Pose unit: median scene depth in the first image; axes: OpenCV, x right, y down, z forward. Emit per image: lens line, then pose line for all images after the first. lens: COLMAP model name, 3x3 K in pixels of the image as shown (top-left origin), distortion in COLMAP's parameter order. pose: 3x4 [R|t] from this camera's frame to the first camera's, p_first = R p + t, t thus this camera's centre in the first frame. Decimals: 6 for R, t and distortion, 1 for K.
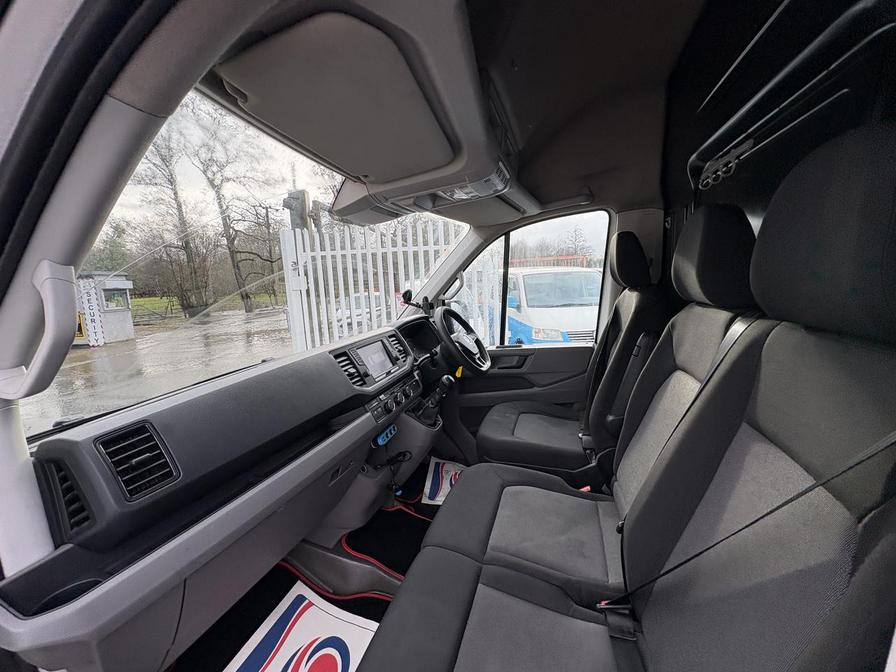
lens RADIAL K [[356.1, 0, 447.2], [0, 356.1, 336.3], [0, 0, 1]] dist [-0.000234, 0.000325]
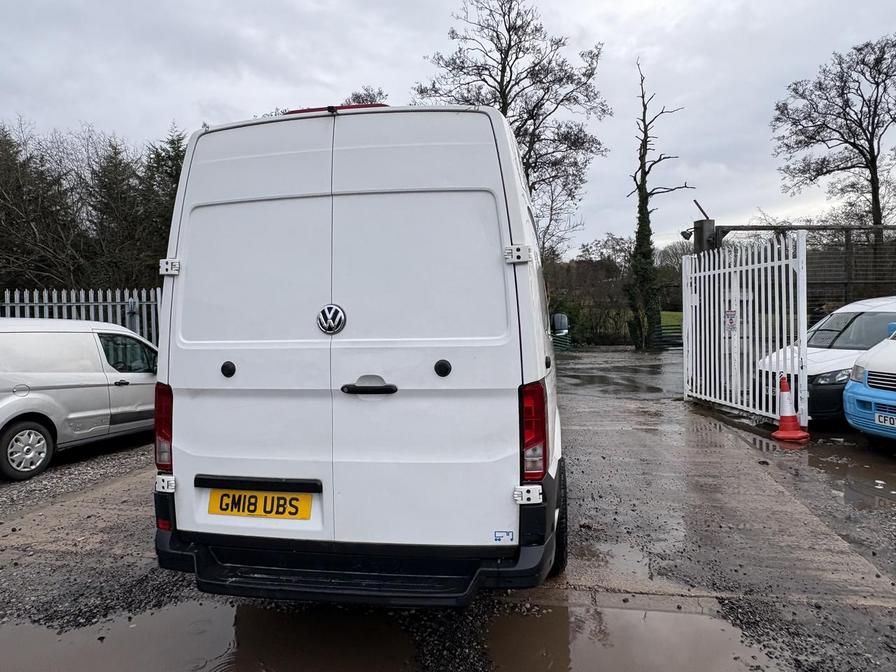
lens RADIAL K [[588.4, 0, 450.2], [0, 588.4, 332.8], [0, 0, 1]] dist [0.003235, -0.002382]
pose [[0.155194, 0.076875, -0.984888, 1.977543], [-0.142502, 0.988283, 0.054685, -0.072676], [0.977552, 0.131861, 0.164330, -0.123484]]
